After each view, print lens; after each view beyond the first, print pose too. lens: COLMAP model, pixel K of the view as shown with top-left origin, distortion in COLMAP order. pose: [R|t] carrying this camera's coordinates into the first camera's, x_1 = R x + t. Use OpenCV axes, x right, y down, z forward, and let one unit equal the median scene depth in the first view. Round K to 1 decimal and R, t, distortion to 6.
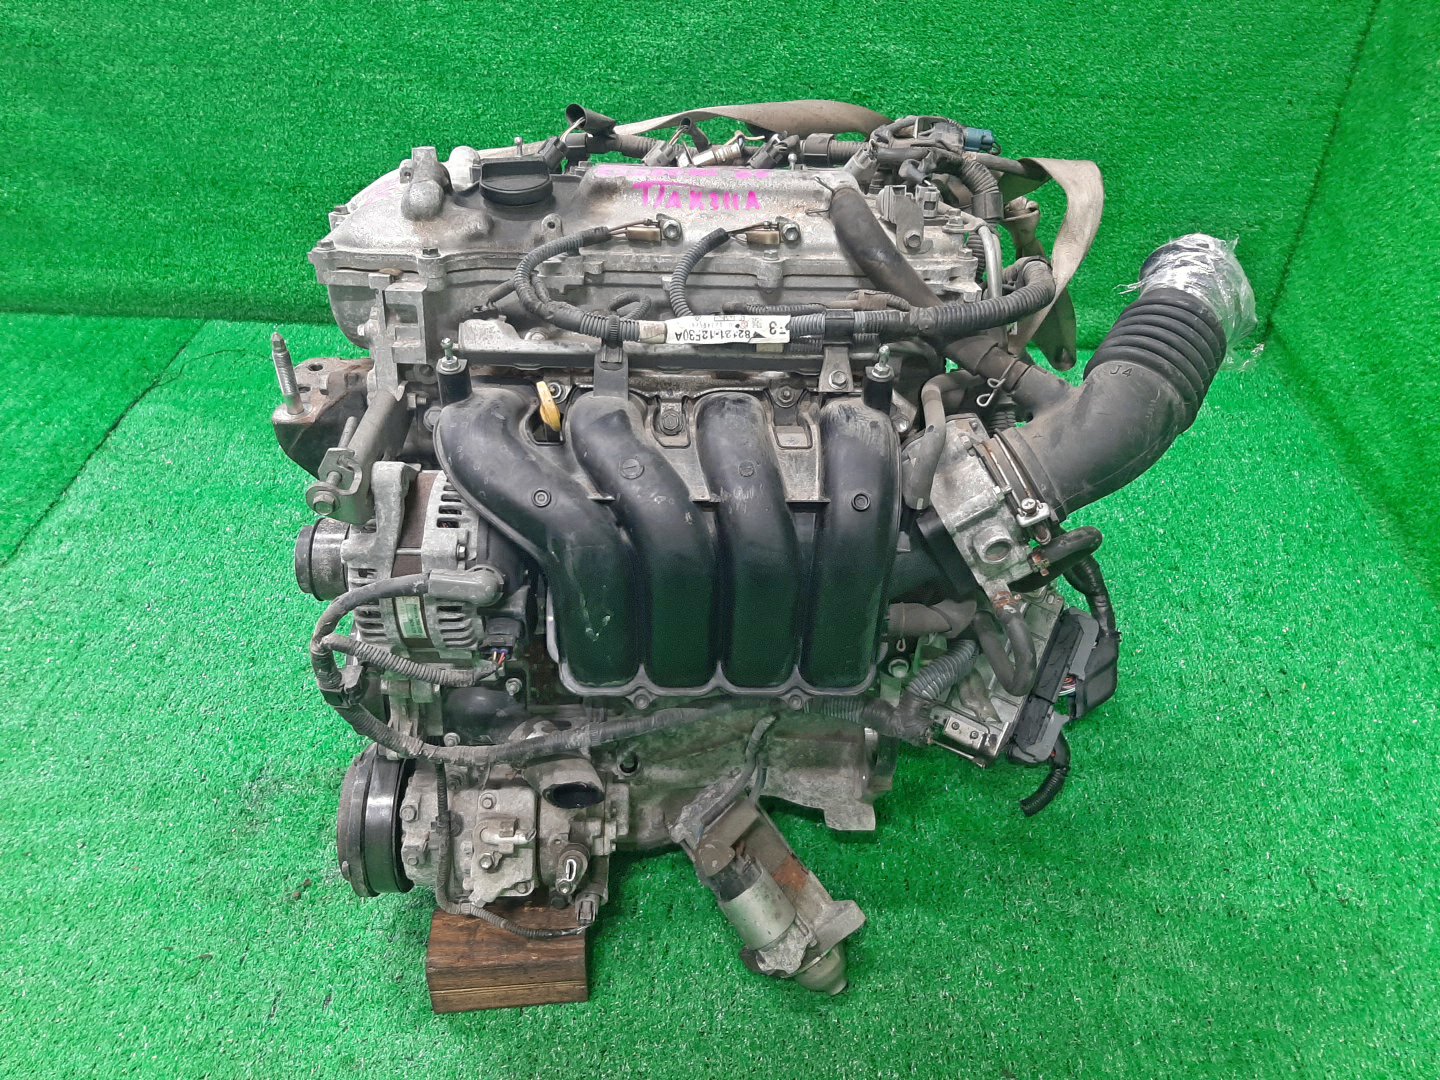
lens RADIAL K [[1091.4, 0, 720.0], [0, 1091.4, 540.0], [0, 0, 1]] dist [0.054861, -0.111358]
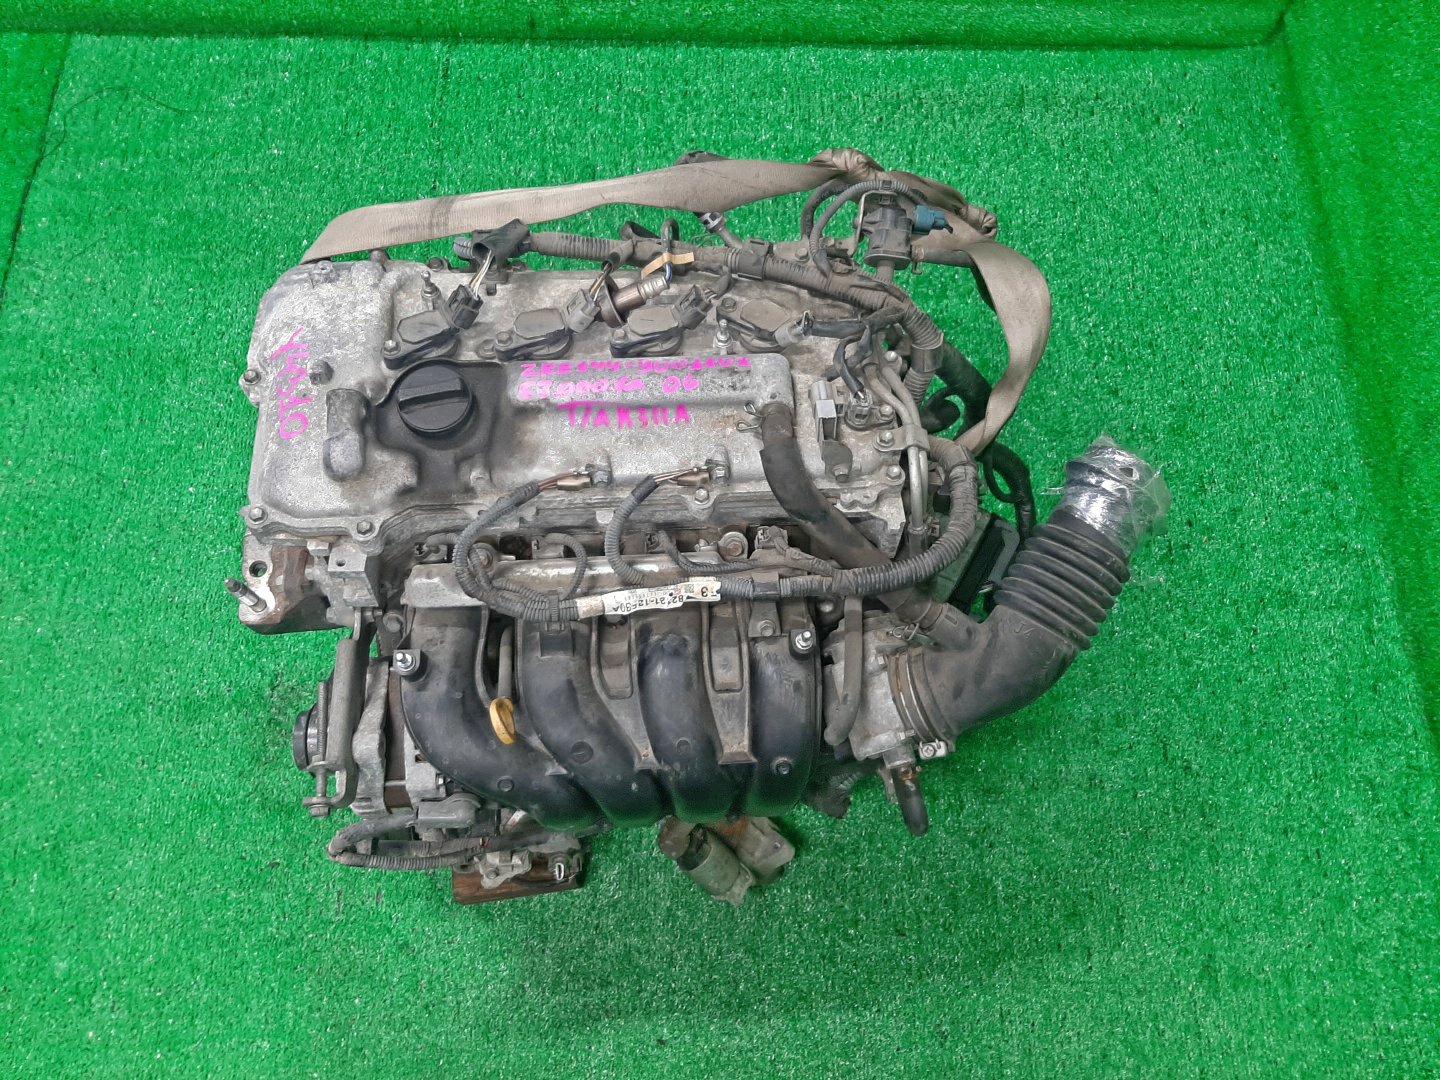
lens RADIAL K [[1091.4, 0, 720.0], [0, 1091.4, 540.0], [0, 0, 1]] dist [0.054861, -0.111358]
pose [[0.999250, -0.035236, 0.016078, 0.045757], [0.022347, 0.863569, 0.503736, -0.732824], [-0.031634, -0.502998, 0.863708, 0.106207]]
